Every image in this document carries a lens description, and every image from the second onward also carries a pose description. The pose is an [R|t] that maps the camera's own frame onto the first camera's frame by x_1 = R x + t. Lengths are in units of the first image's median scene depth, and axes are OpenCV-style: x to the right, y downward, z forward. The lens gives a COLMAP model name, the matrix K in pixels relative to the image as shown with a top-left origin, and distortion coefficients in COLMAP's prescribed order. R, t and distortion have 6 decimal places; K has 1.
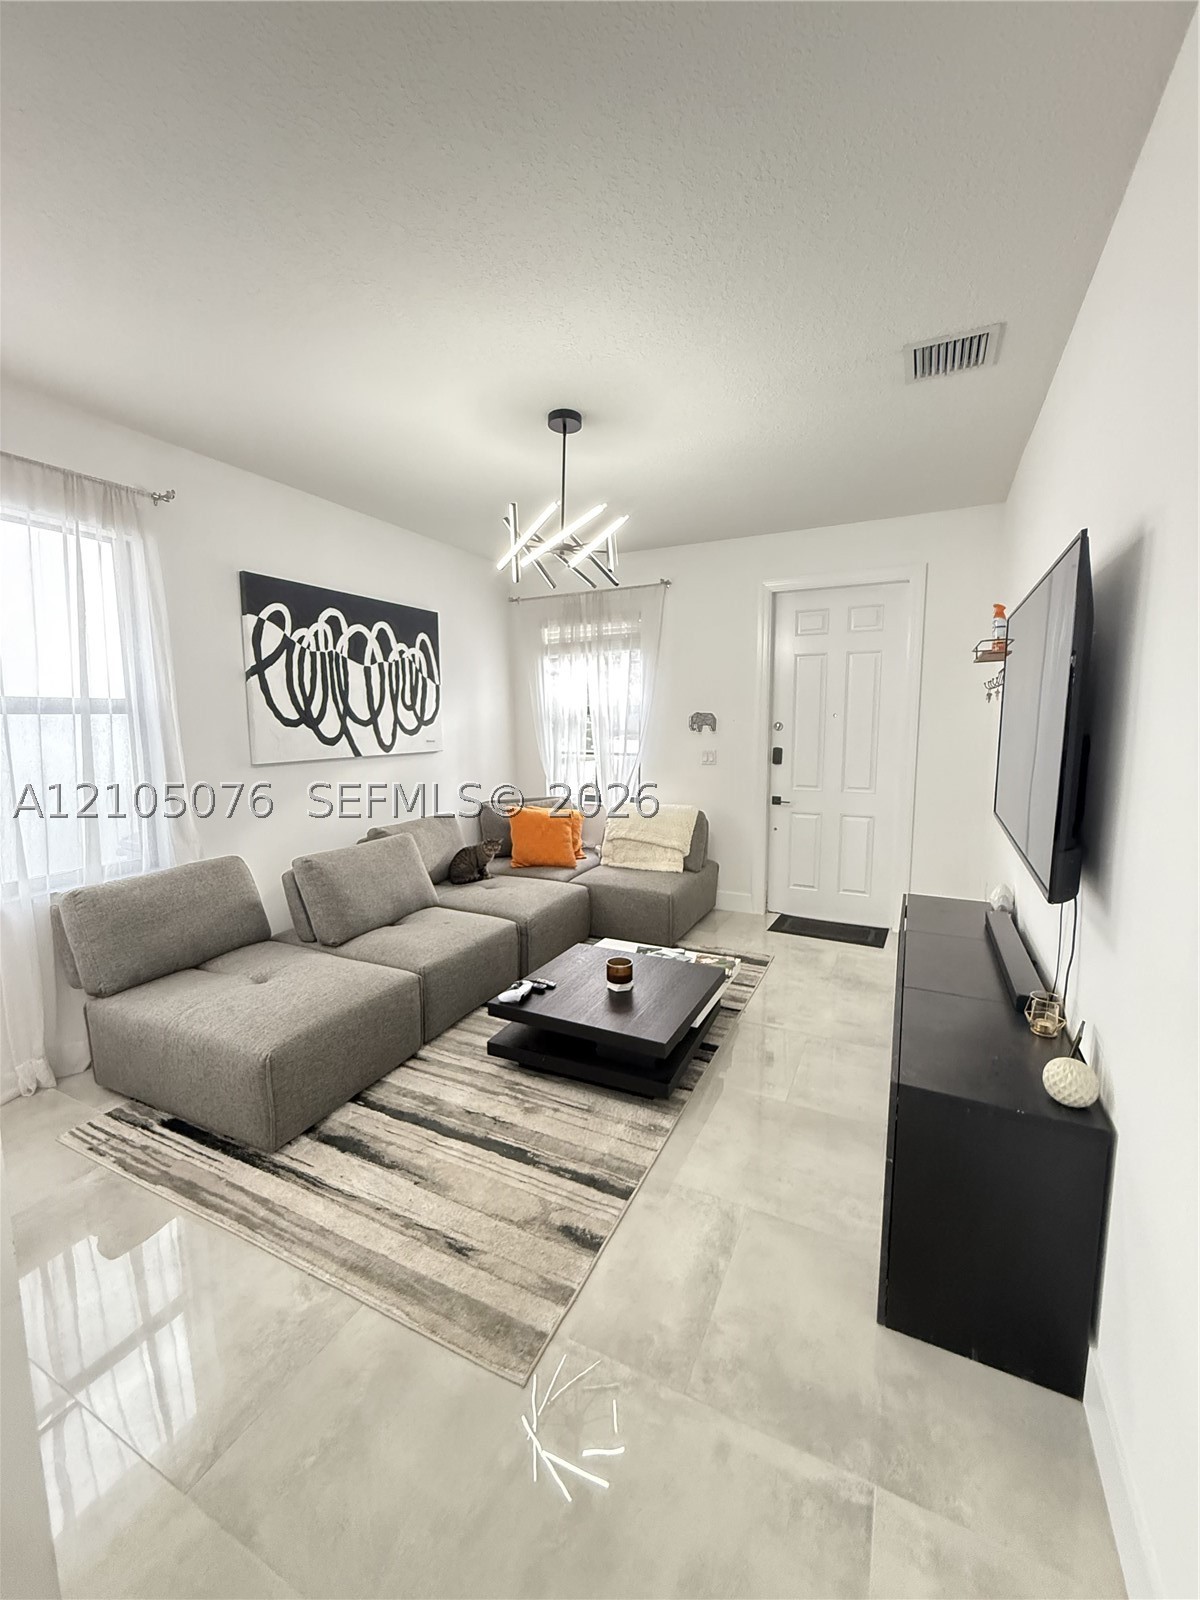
lens RADIAL K [[637.8, 0, 598.9], [0, 637.8, 795.7], [0, 0, 1]] dist [0.000211, -0.000115]
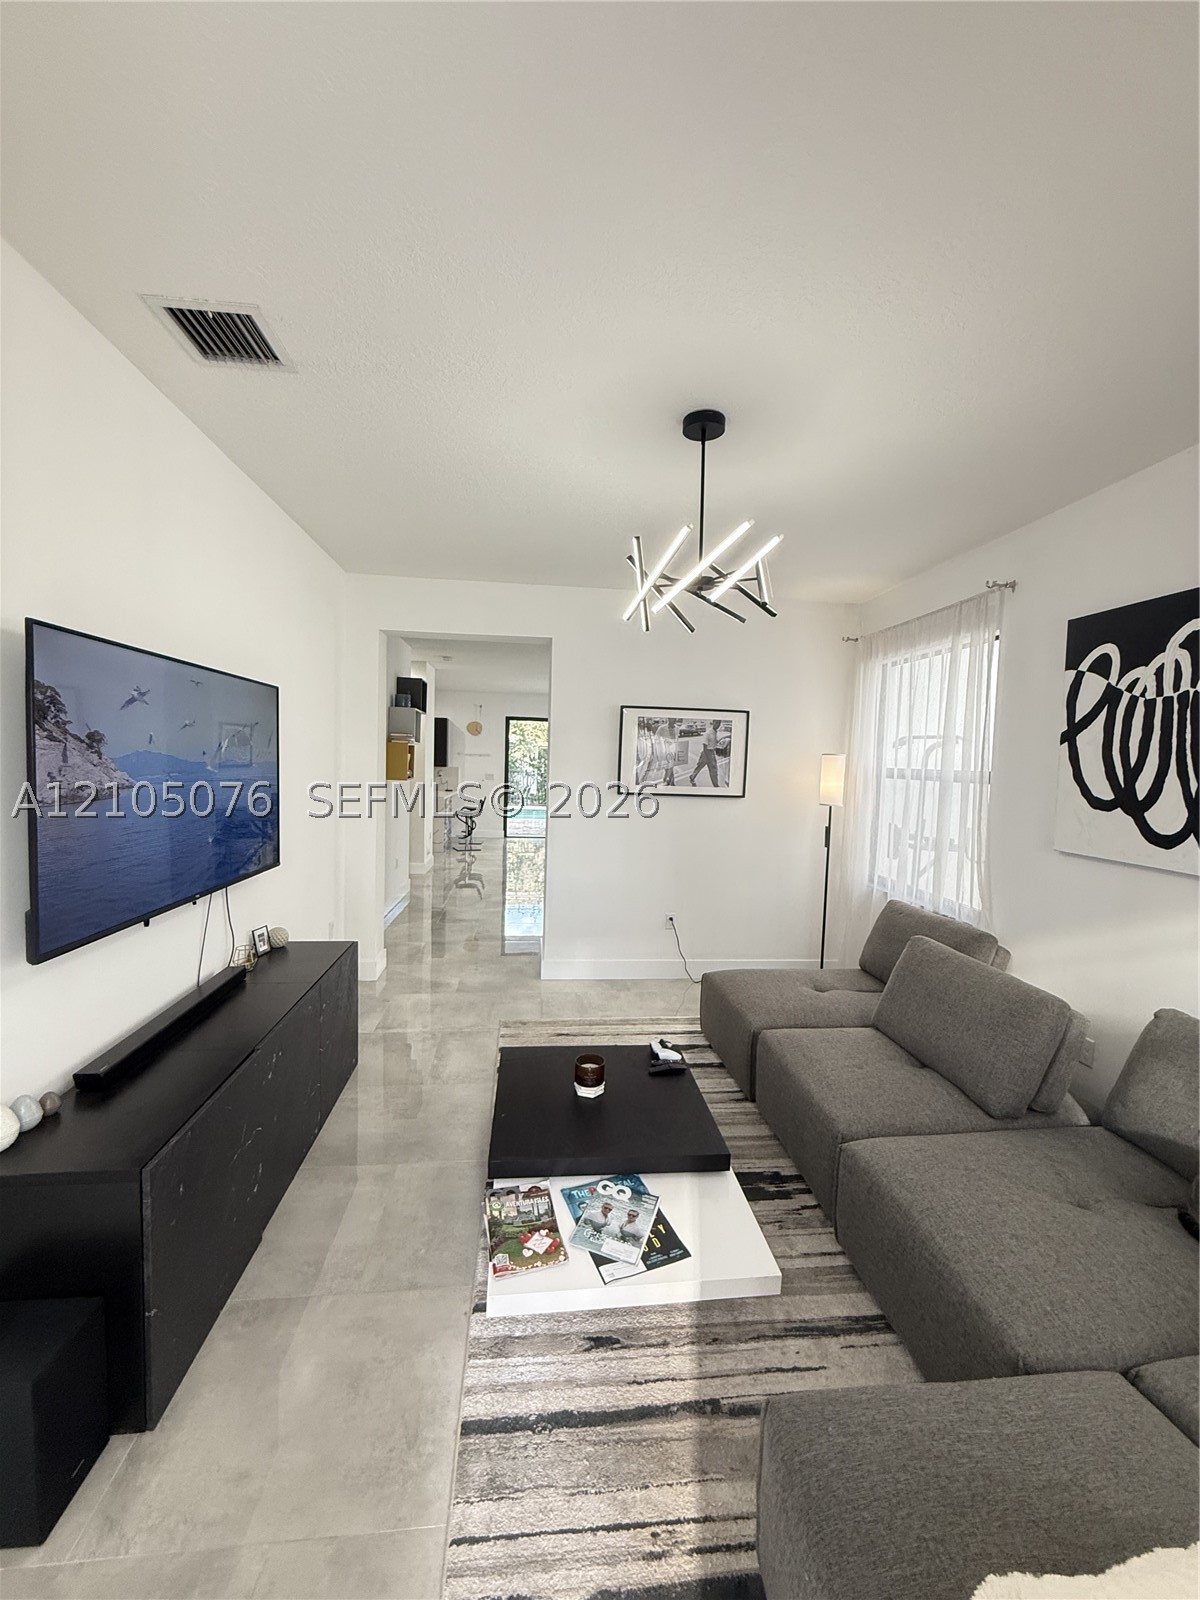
lens RADIAL K [[637.8, 0, 598.9], [0, 637.8, 795.7], [0, 0, 1]] dist [0.000211, -0.000115]
pose [[-0.840798, 0.016384, -0.541101, 0.386679], [-0.086711, 0.982560, 0.164488, -0.194657], [0.534359, 0.185220, -0.824714, 1.298181]]
